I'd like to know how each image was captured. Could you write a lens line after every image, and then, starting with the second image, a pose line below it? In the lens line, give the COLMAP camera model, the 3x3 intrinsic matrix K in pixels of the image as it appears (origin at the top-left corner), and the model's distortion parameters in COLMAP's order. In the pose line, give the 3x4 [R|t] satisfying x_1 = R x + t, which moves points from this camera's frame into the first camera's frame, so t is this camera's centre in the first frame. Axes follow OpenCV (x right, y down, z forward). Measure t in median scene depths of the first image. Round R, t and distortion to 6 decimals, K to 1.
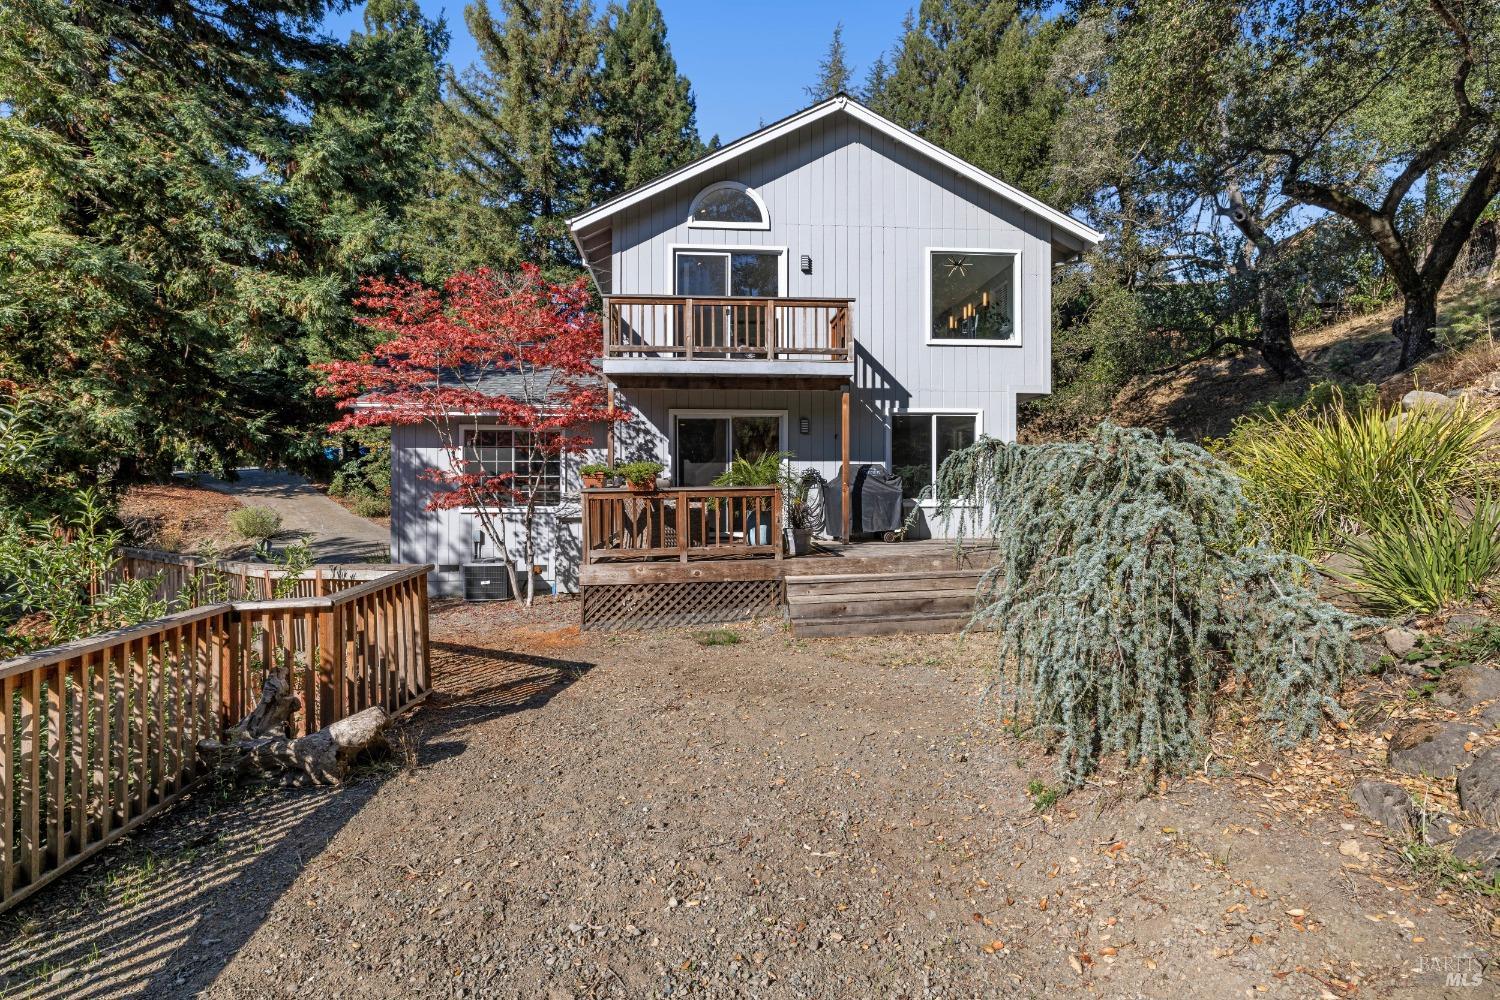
lens RADIAL K [[699.6, 0, 750.0], [0, 699.6, 500.0], [0, 0, 1]] dist [-0.000813, -0.000141]
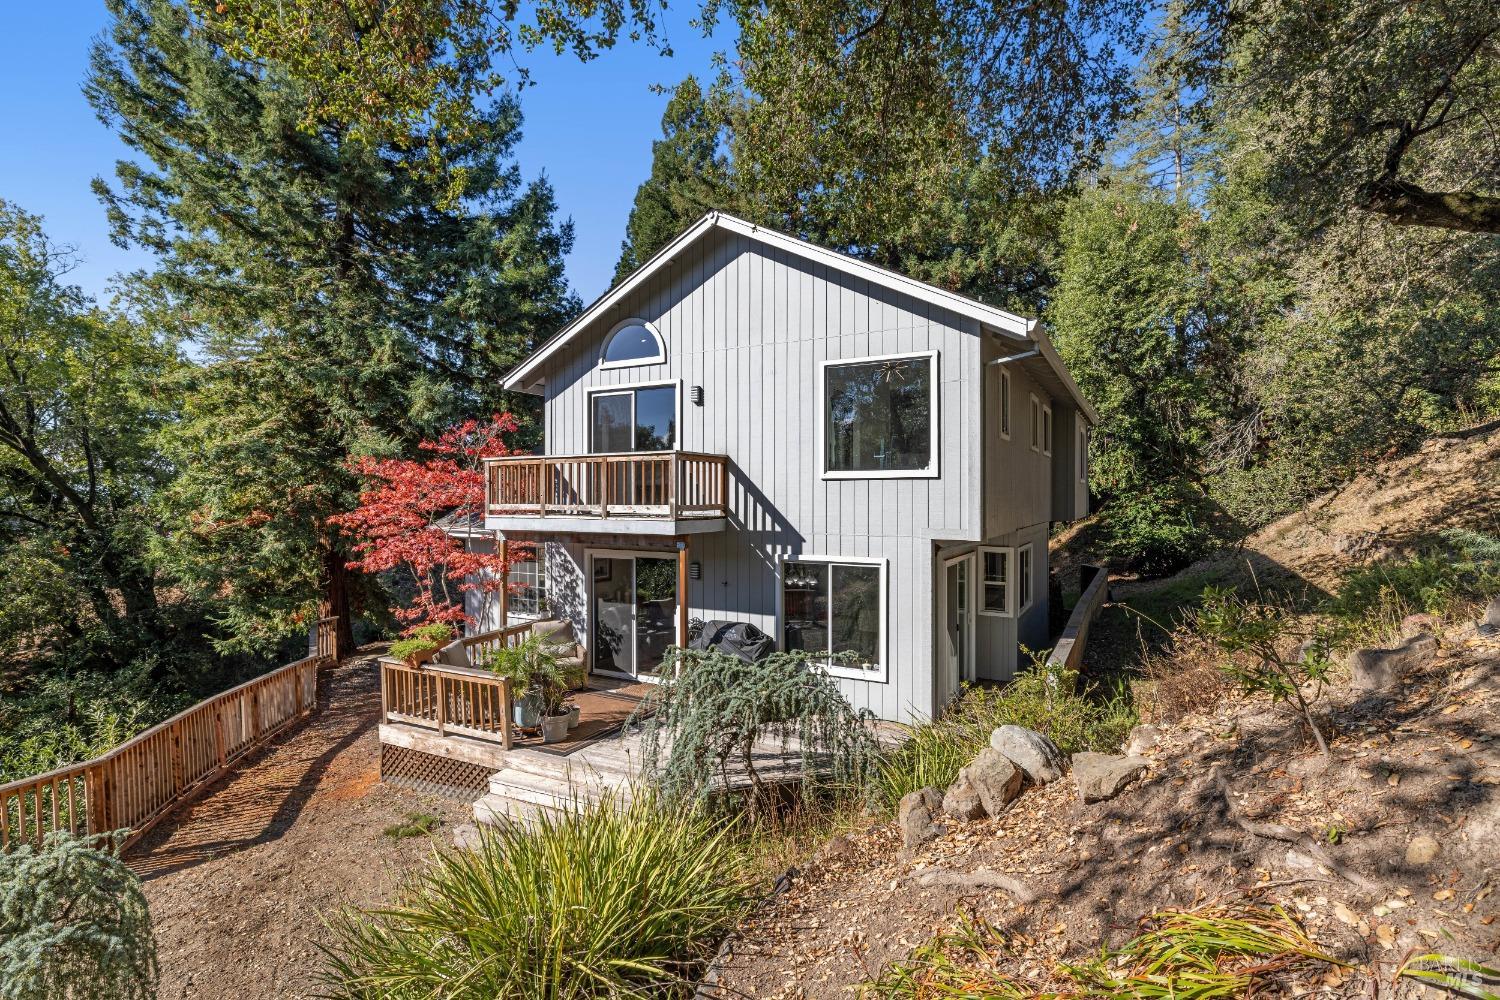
lens RADIAL K [[699.6, 0, 750.0], [0, 699.6, 500.0], [0, 0, 1]] dist [-0.000813, -0.000141]
pose [[0.858081, -0.009491, -0.513426, 0.607488], [0.005721, 0.999944, -0.008922, -0.190405], [0.513482, 0.004718, 0.858087, 0.246077]]
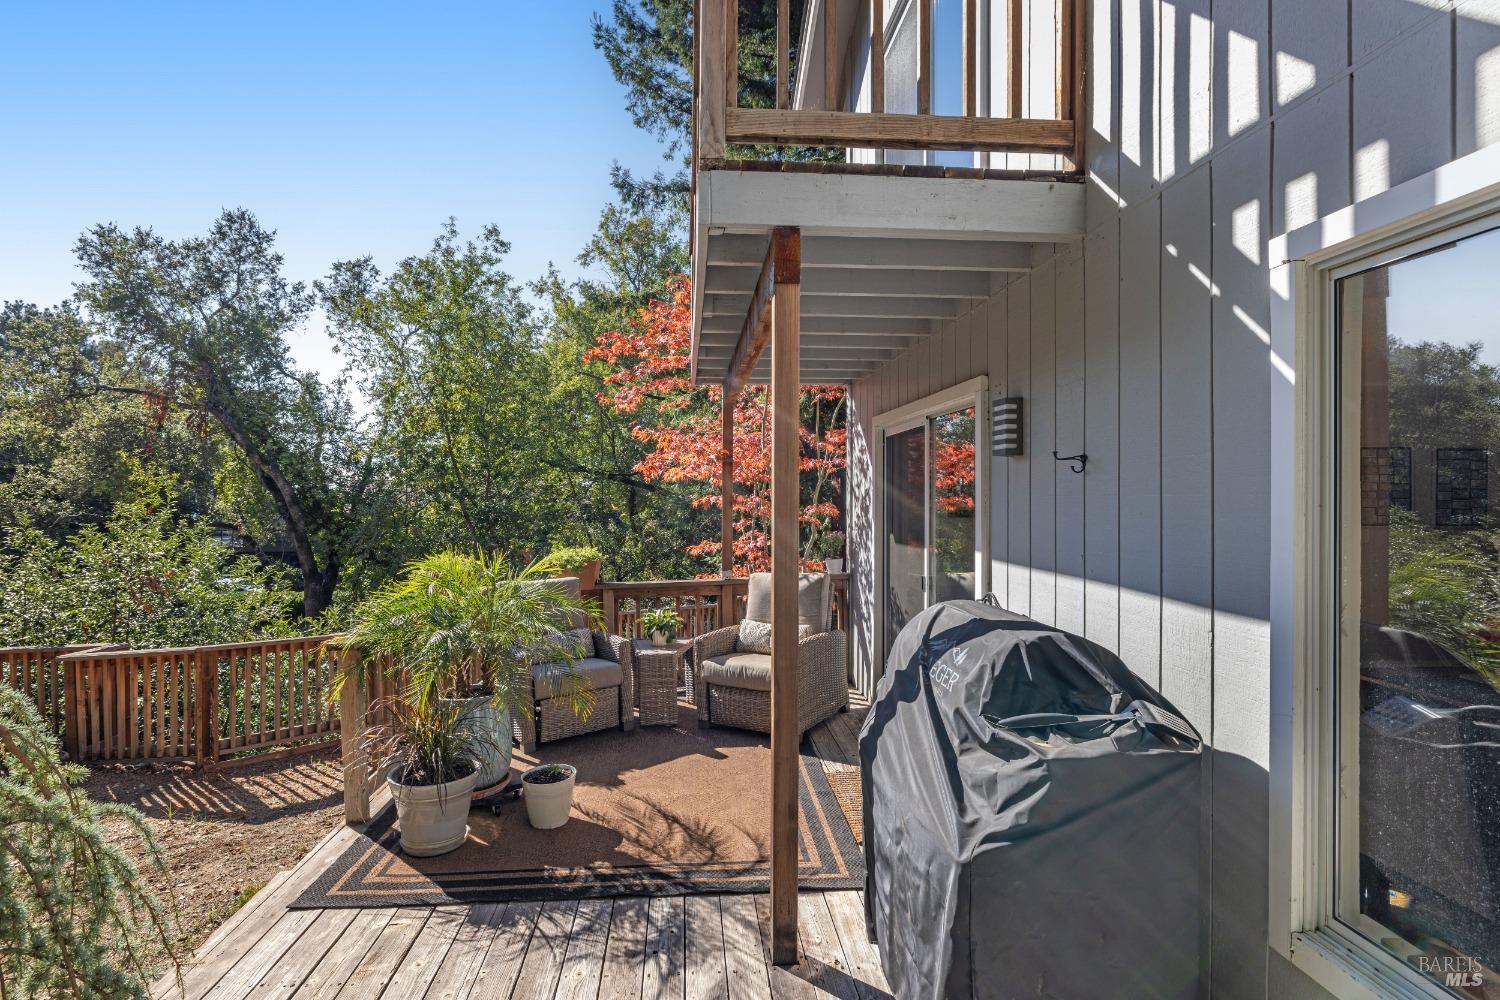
lens RADIAL K [[699.6, 0, 750.0], [0, 699.6, 500.0], [0, 0, 1]] dist [-0.000813, -0.000141]
pose [[0.019988, -0.008773, -0.999762, 0.329371], [-0.002154, 0.999959, -0.008818, -0.078577], [0.999798, 0.002329, 0.019968, 0.891699]]
